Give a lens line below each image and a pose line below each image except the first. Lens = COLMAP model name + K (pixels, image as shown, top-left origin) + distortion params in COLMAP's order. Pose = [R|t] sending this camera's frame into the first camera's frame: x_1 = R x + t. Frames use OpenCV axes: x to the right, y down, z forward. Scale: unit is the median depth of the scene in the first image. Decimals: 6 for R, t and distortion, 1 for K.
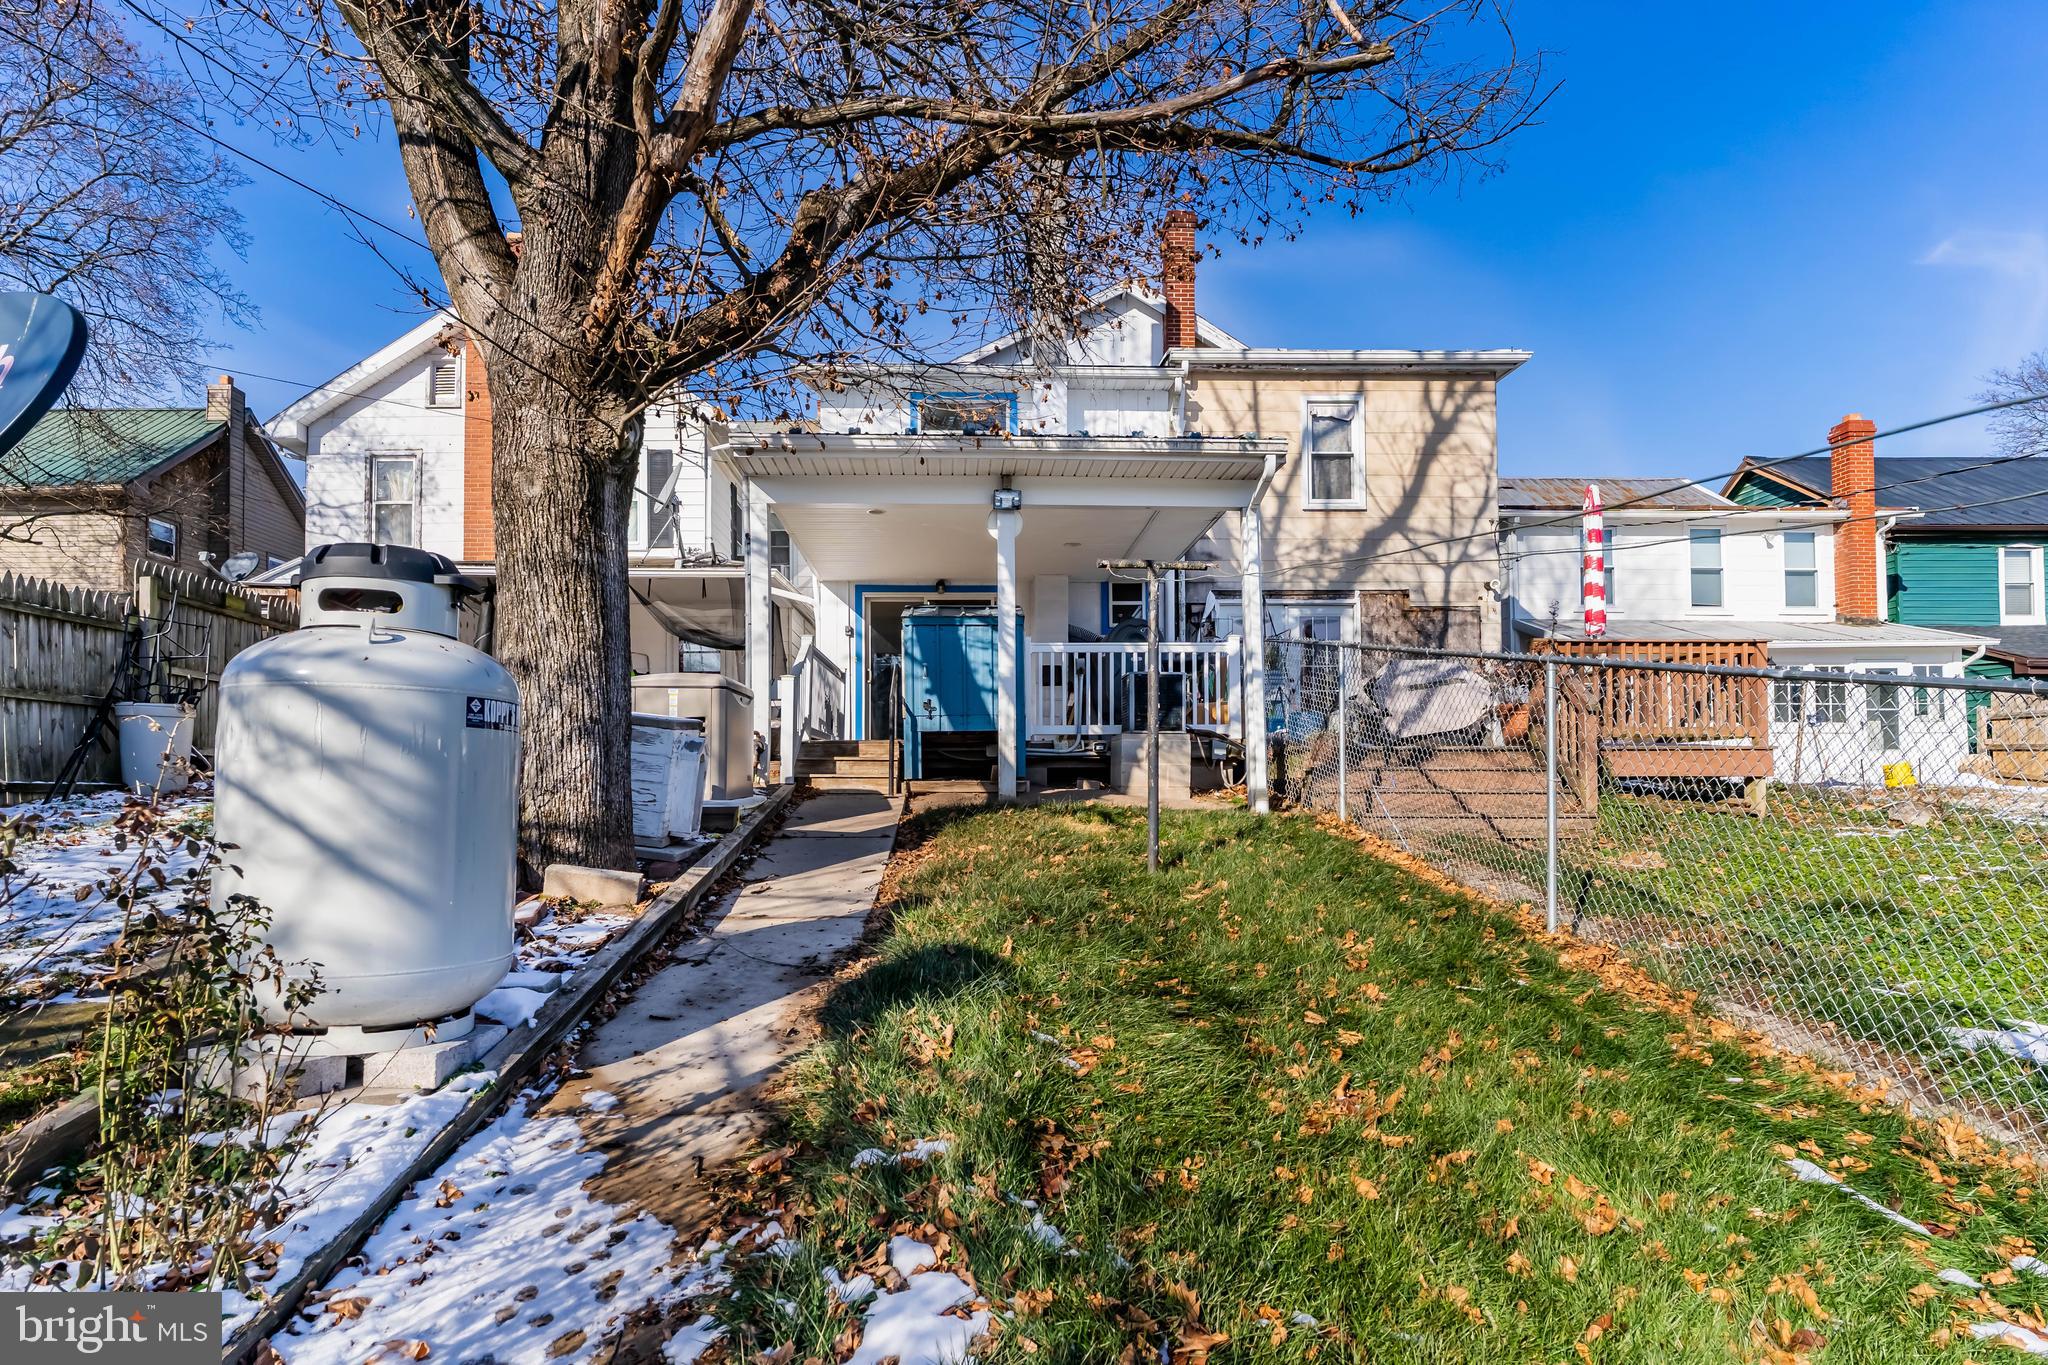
lens RADIAL K [[1058.6, 0, 1017.2], [0, 1058.6, 685.9], [0, 0, 1]] dist [-0.003428, 0.000567]
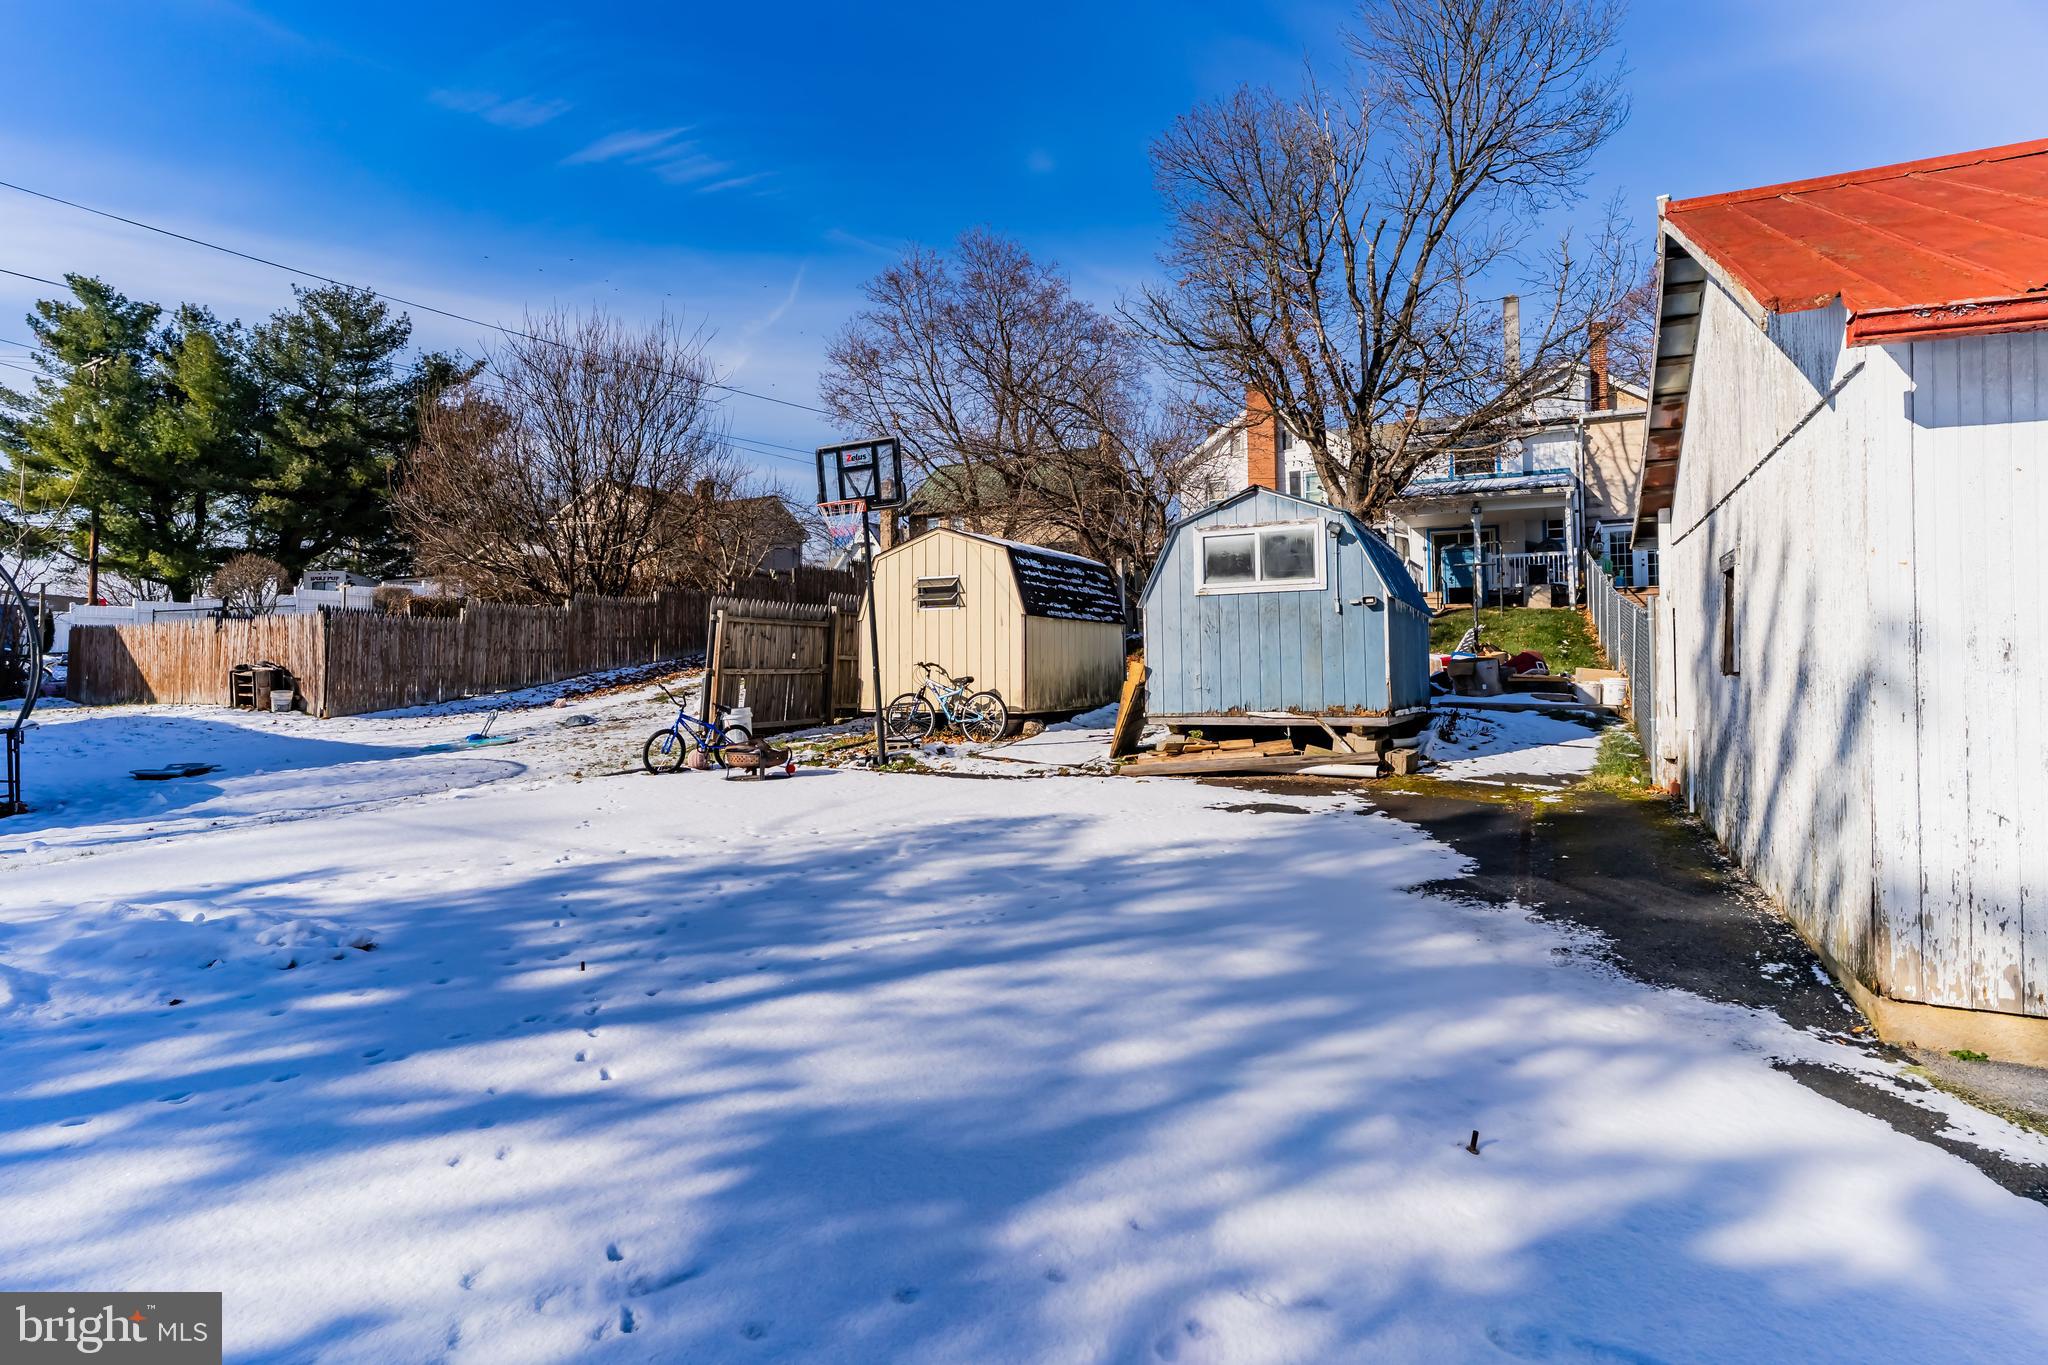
lens RADIAL K [[1058.6, 0, 1017.2], [0, 1058.6, 685.9], [0, 0, 1]] dist [-0.003428, 0.000567]
pose [[0.863198, 0.006852, -0.504818, 0.368407], [0.051118, 0.993583, 0.100892, -0.045429], [0.502270, -0.112895, 0.857309, -2.216083]]
